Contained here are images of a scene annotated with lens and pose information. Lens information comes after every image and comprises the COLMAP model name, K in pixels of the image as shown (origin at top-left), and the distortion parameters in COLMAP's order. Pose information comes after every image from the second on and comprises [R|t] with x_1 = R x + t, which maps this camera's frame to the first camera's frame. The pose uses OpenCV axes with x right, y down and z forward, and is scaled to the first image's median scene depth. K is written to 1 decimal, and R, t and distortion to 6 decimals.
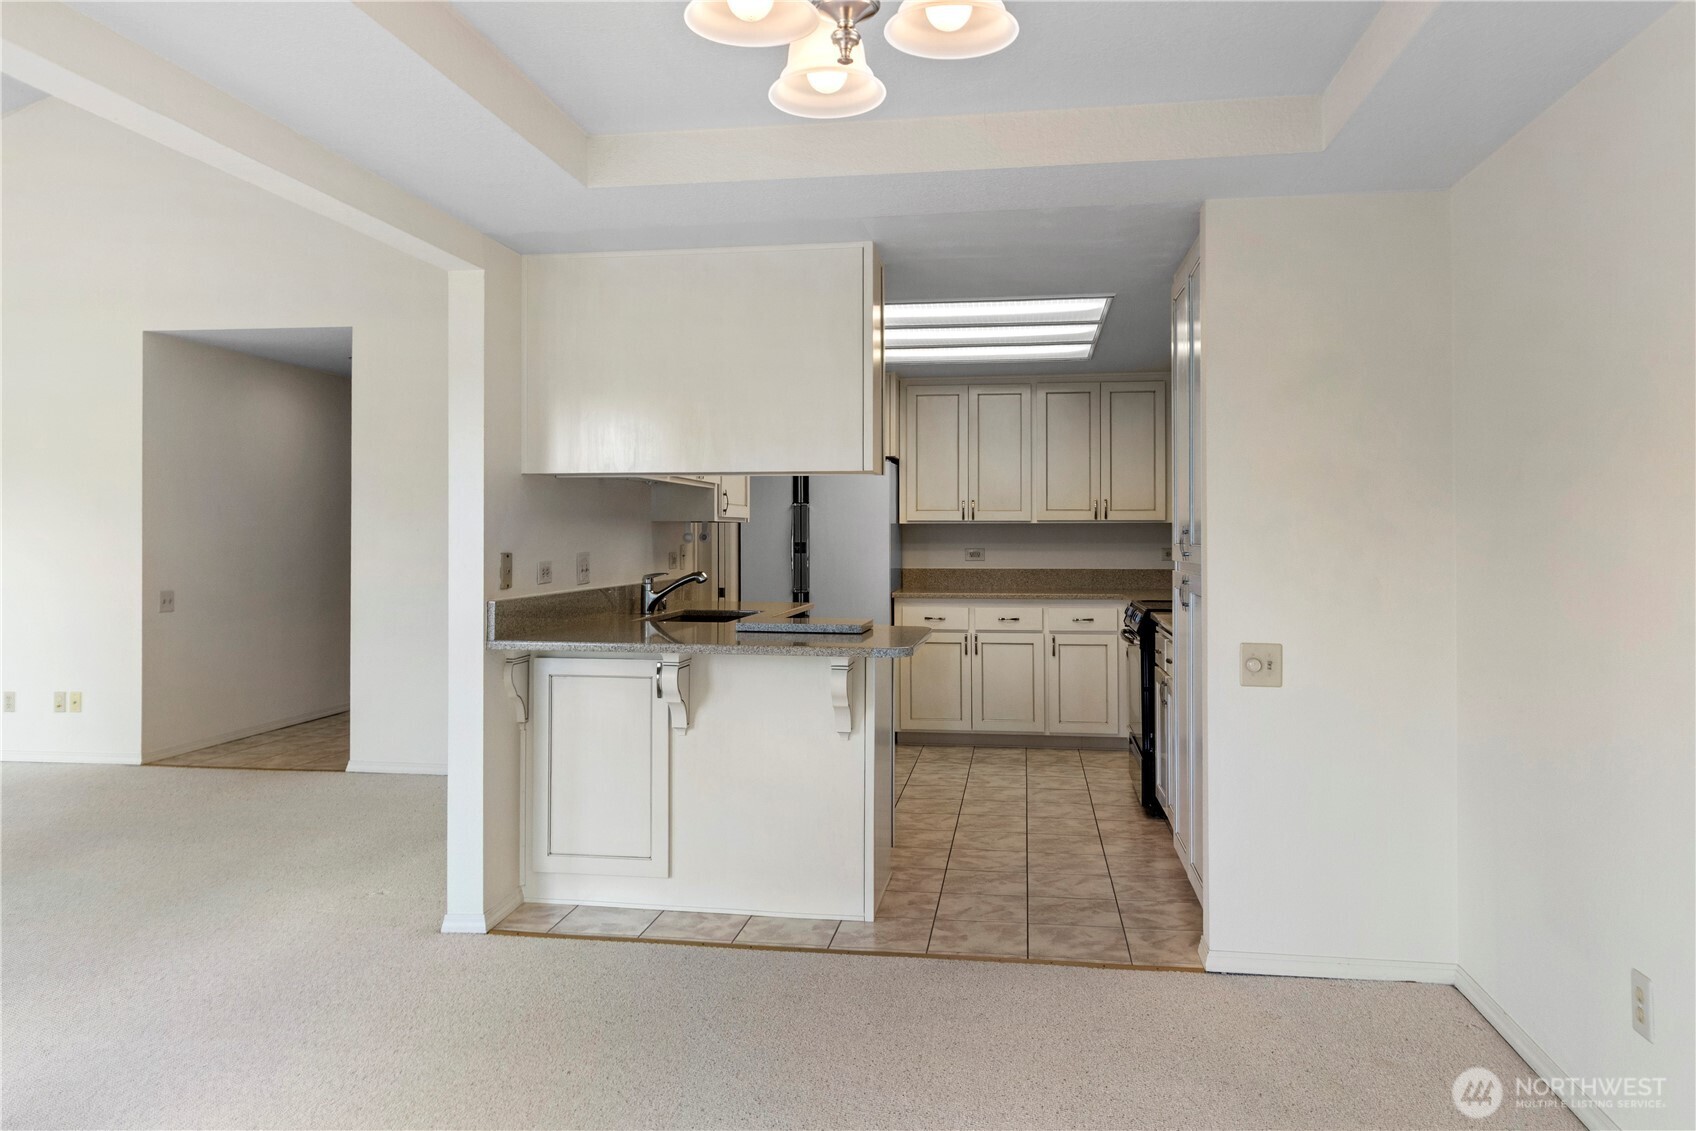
lens RADIAL K [[1212.7, 0, 835.5], [0, 1212.7, 512.7], [0, 0, 1]] dist [0.025500, -0.010456]
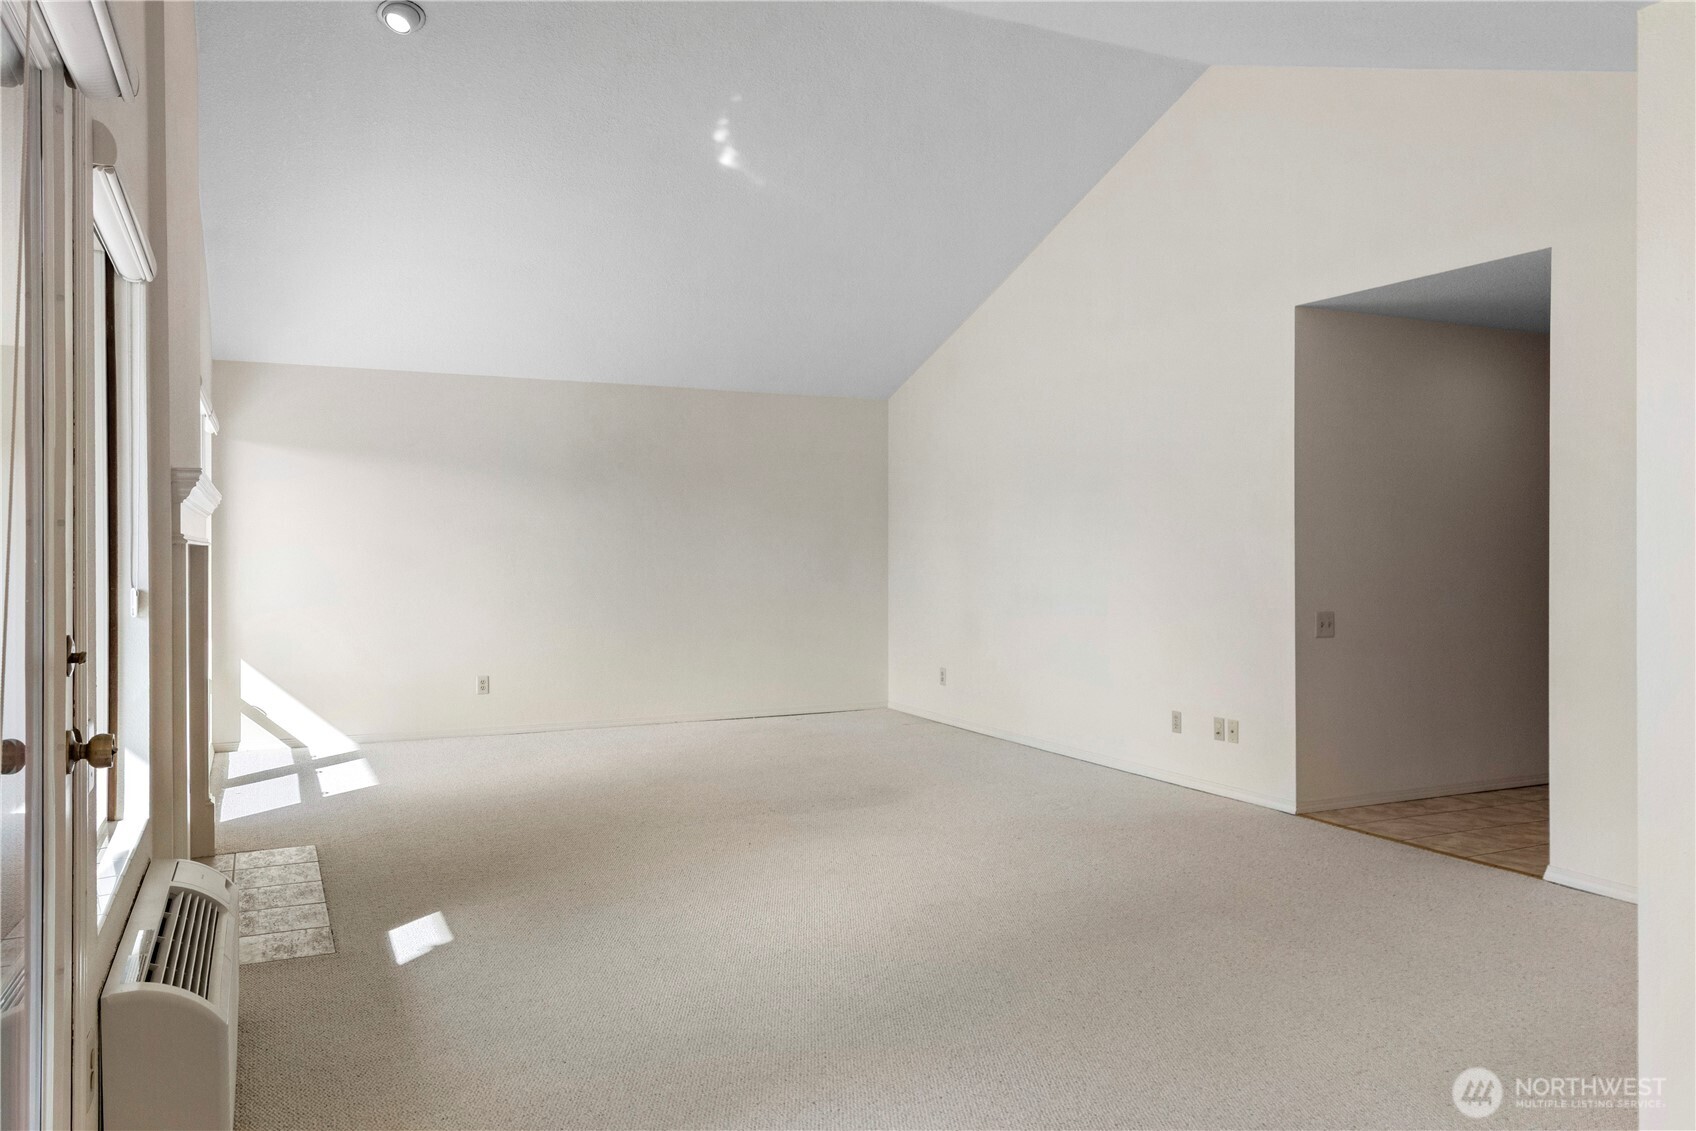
lens RADIAL K [[1212.7, 0, 844.4], [0, 1212.7, 551.3], [0, 0, 1]] dist [0.025500, -0.010456]
pose [[0.575753, 0.001180, -0.817623, -0.053097], [0.010277, 0.999910, 0.008681, 0.011616], [0.817559, -0.013401, 0.575688, 0.250836]]
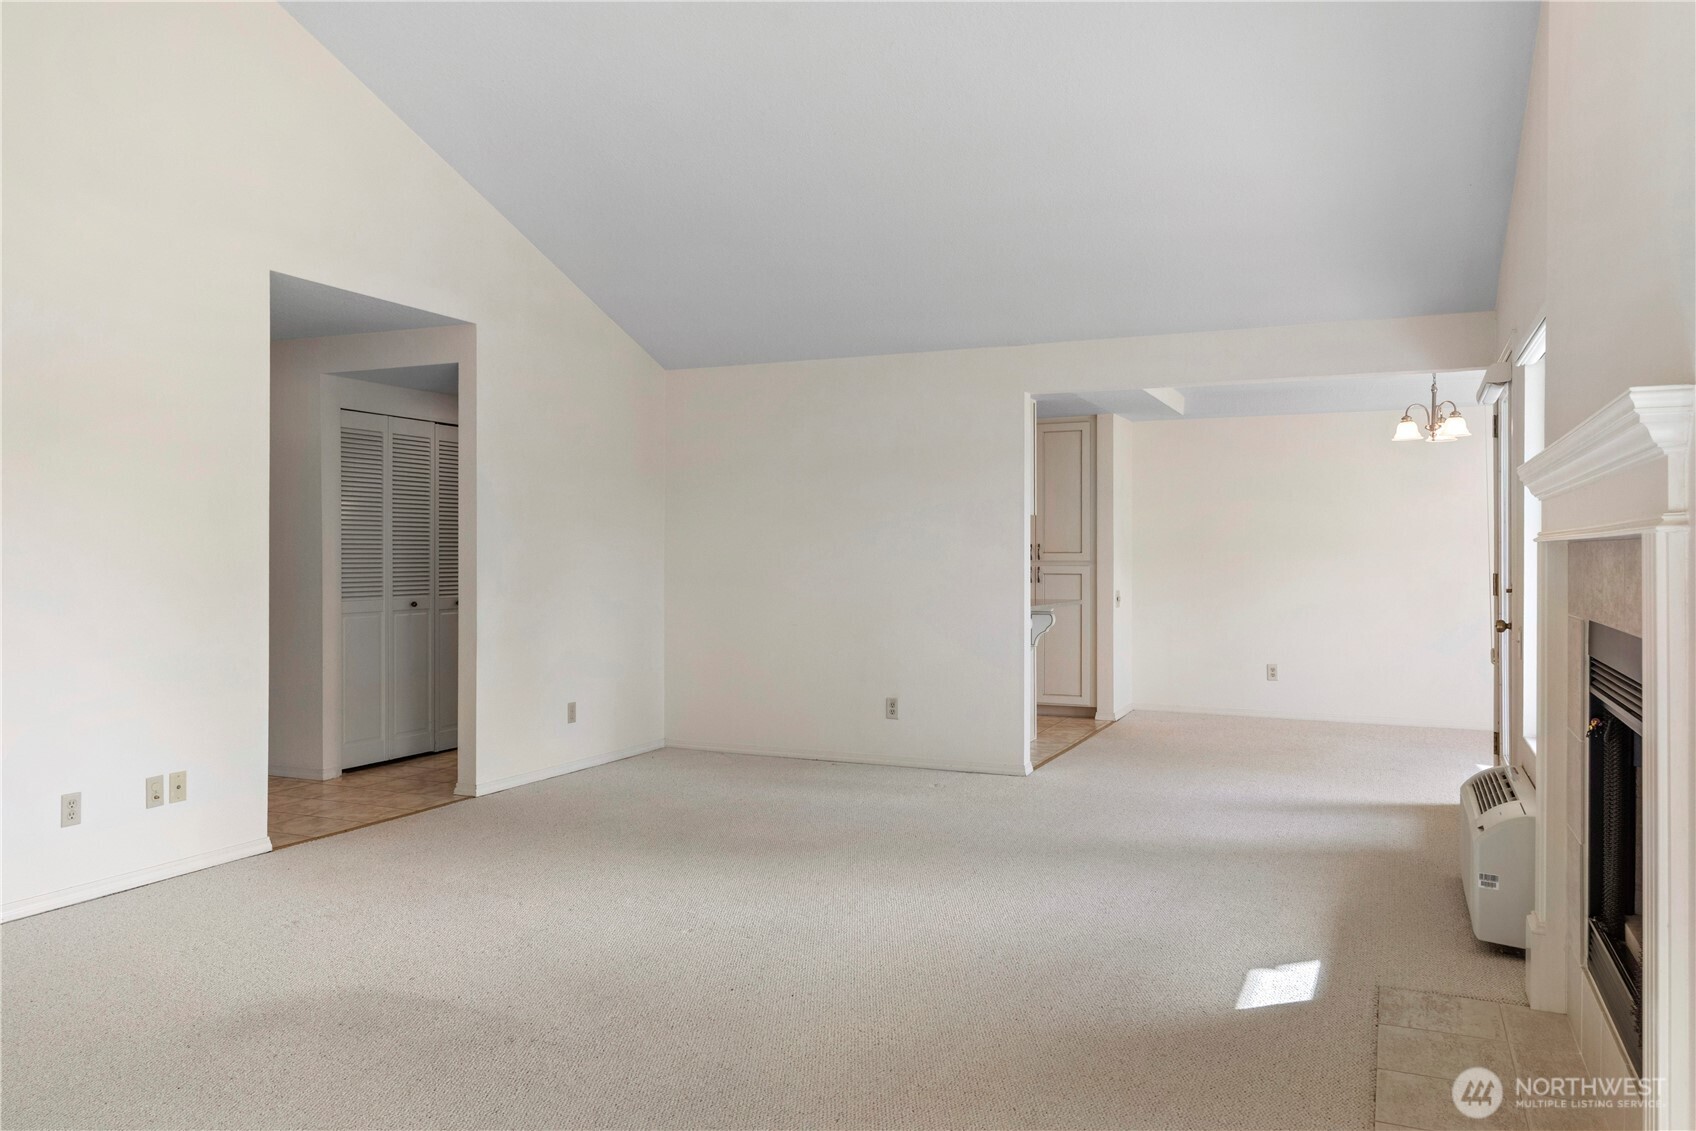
lens RADIAL K [[1212.7, 0, 834.9], [0, 1212.7, 556.9], [0, 0, 1]] dist [0.025500, -0.010456]
pose [[0.267240, -0.007428, 0.963601, -1.179799], [-0.010752, 0.999885, 0.010690, 0.014544], [-0.963570, -0.013217, 0.267129, 0.461928]]
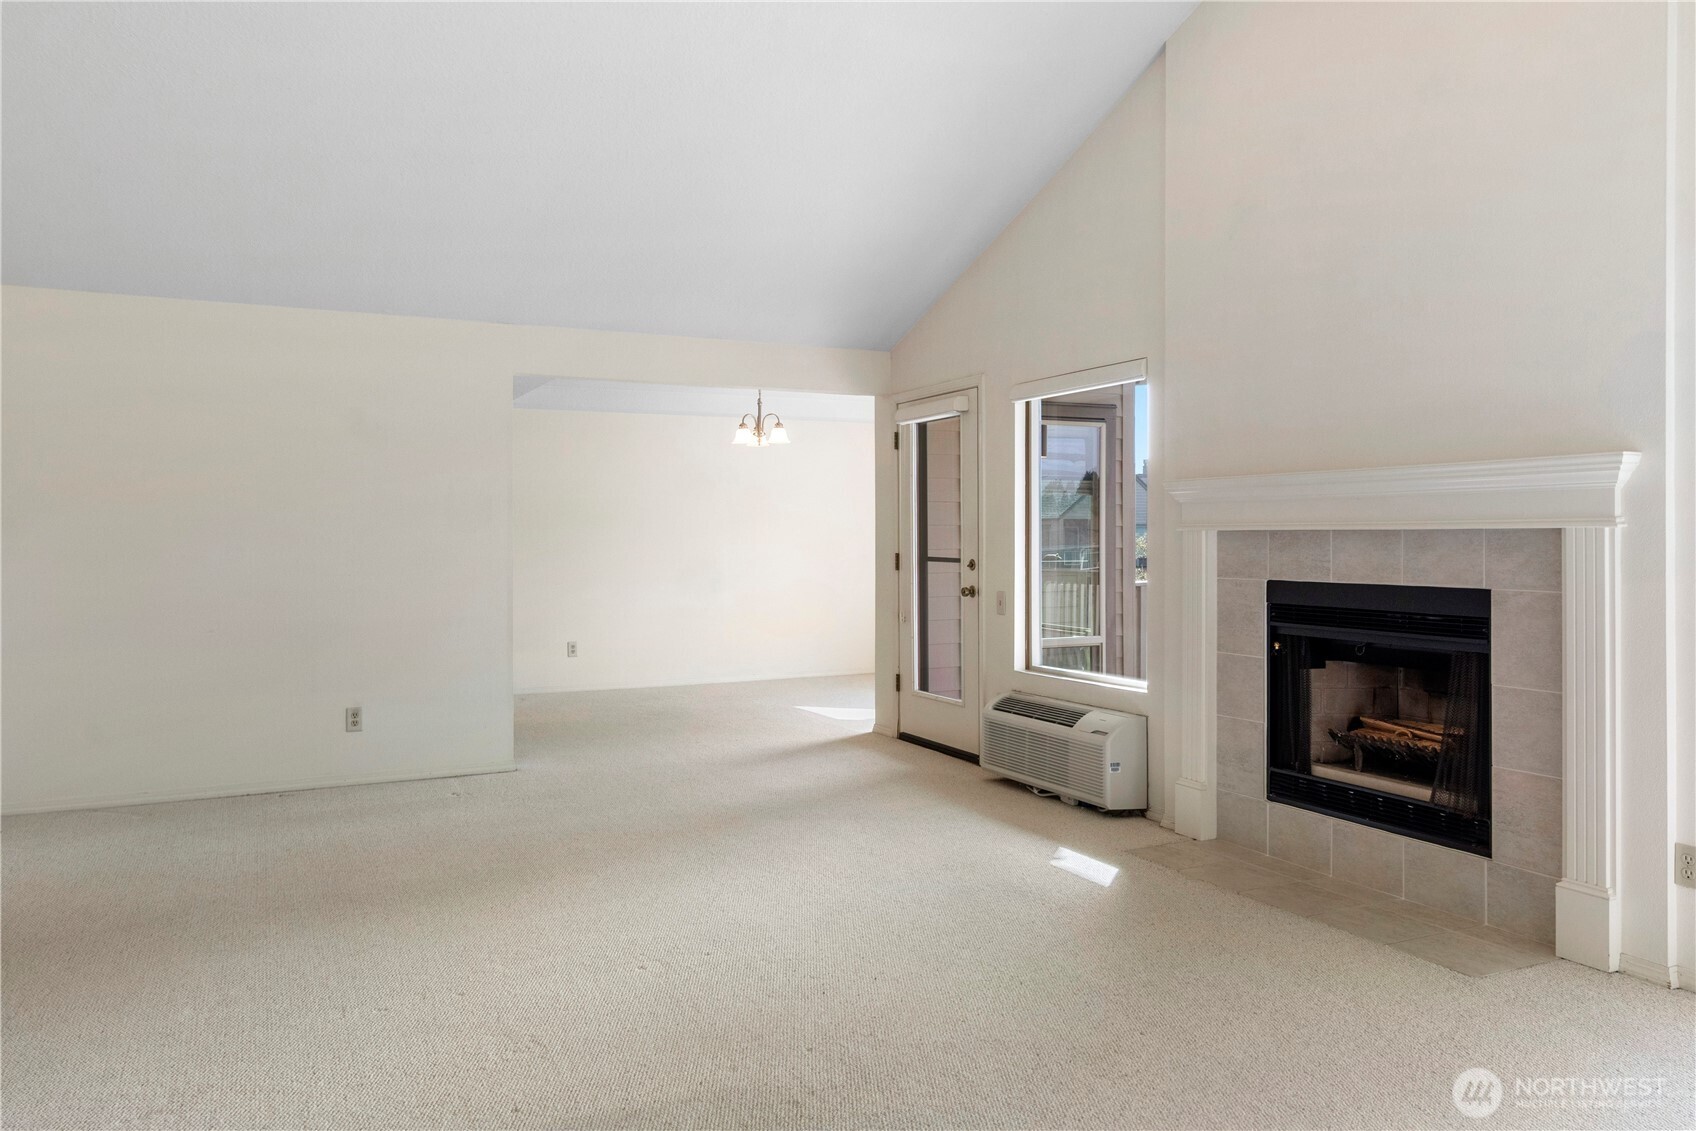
lens RADIAL K [[1212.7, 0, 805.7], [0, 1212.7, 534.0], [0, 0, 1]] dist [0.025500, -0.010456]
pose [[-0.575457, -0.001715, 0.817830, -1.100607], [-0.009257, 0.999947, -0.004417, 0.018071], [-0.817779, -0.010112, -0.575443, 0.924998]]
